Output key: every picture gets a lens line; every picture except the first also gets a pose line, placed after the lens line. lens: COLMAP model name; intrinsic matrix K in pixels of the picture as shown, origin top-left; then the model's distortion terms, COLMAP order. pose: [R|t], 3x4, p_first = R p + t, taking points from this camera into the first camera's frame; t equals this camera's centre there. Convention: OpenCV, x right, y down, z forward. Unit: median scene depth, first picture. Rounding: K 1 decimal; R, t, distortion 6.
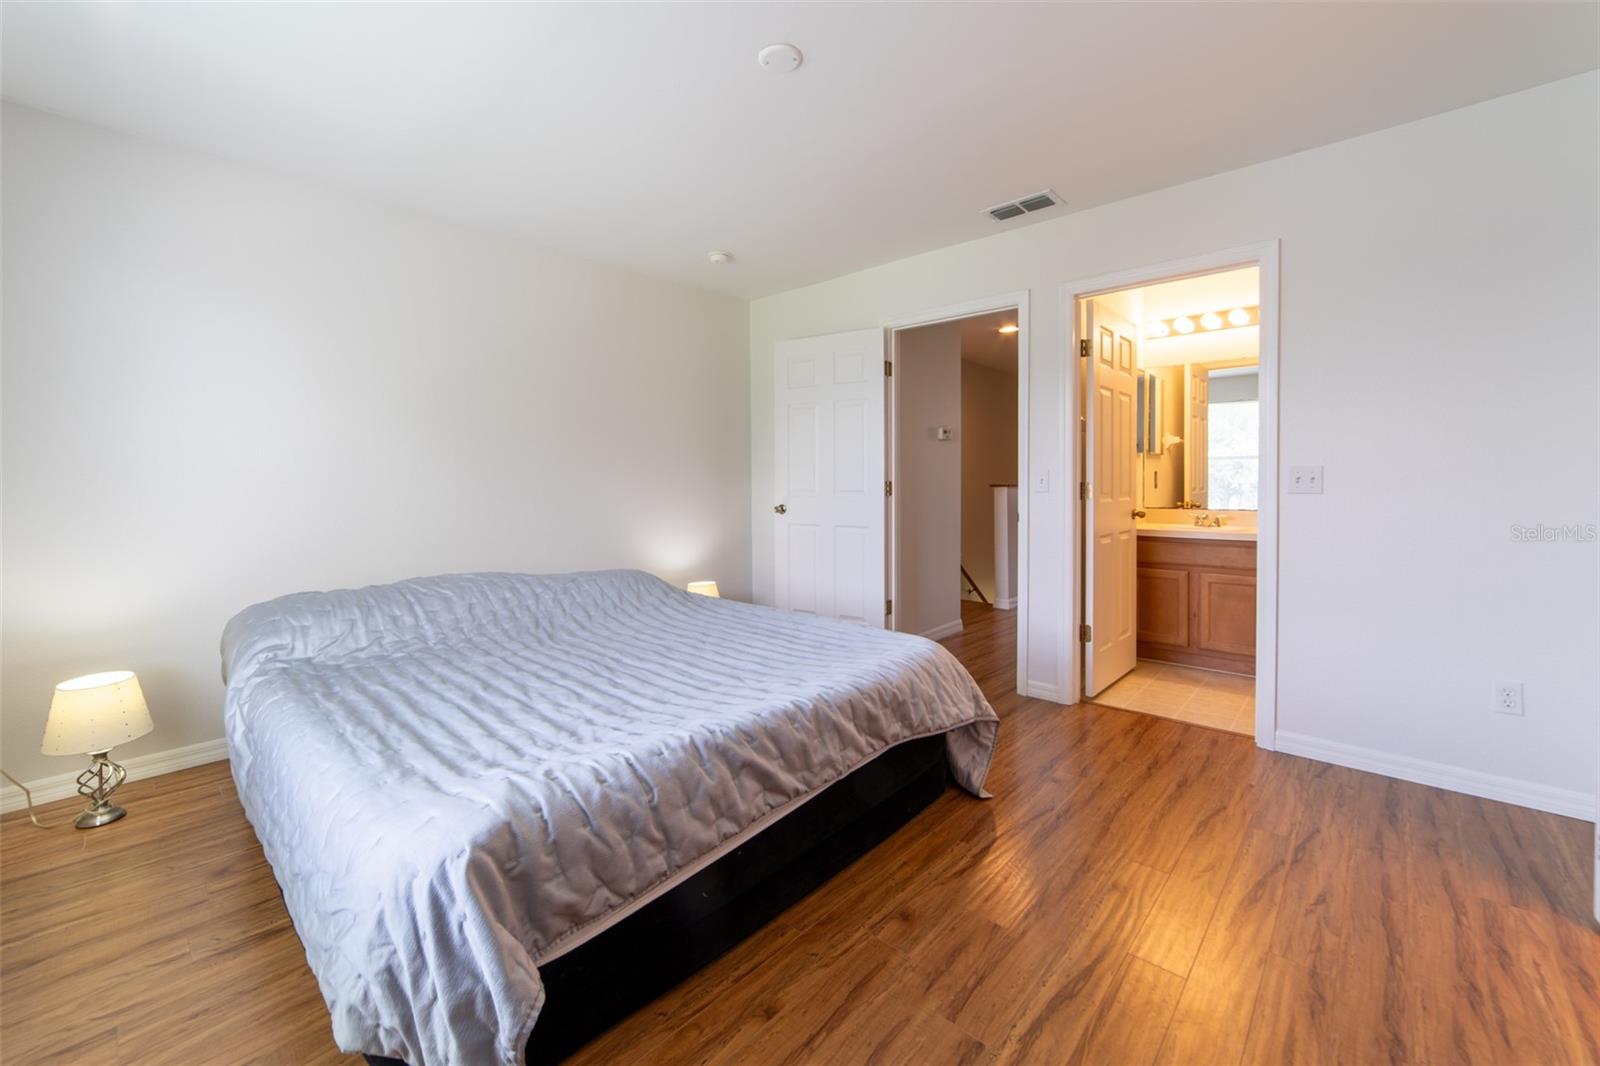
lens RADIAL K [[637.6, 0, 806.6], [0, 637.6, 504.5], [0, 0, 1]] dist [-0.019001, 0.006729]
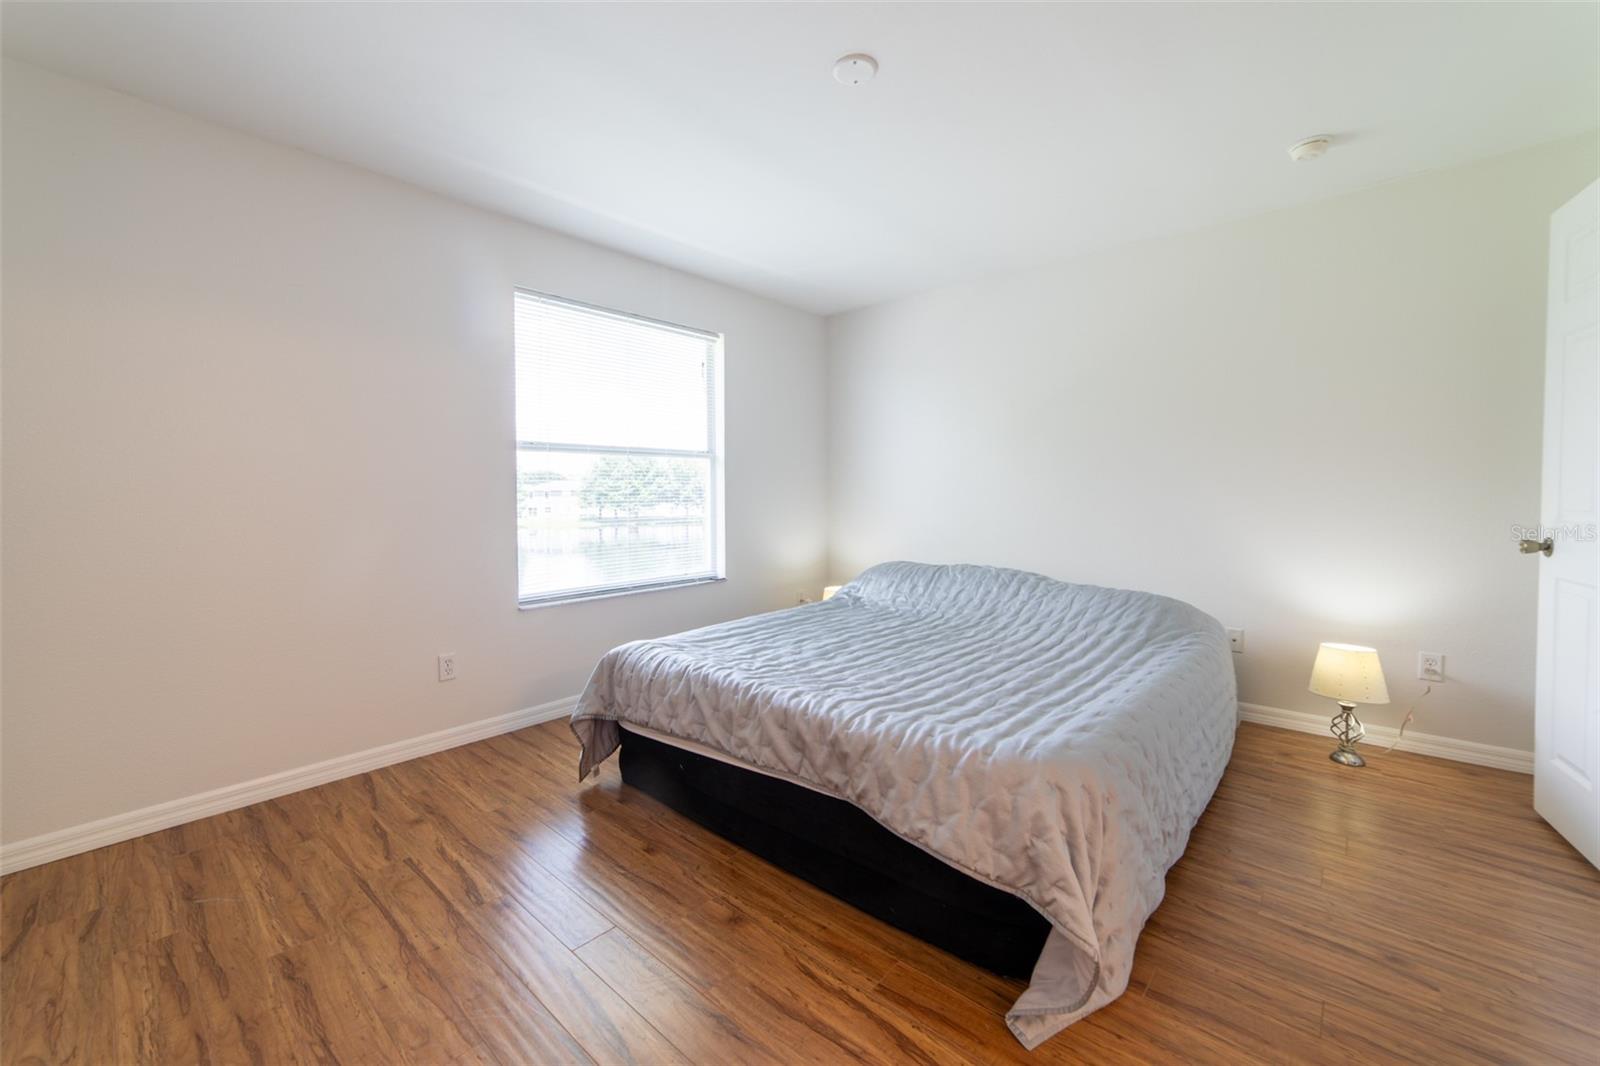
lens RADIAL K [[653.0, 0, 822.8], [0, 653.0, 485.6], [0, 0, 1]] dist [-0.003562, -0.000094]
pose [[0.026677, 0.011578, -0.999577, 1.119505], [-0.017163, 0.999791, 0.011122, -0.072911], [0.999497, 0.016859, 0.026870, 1.007484]]
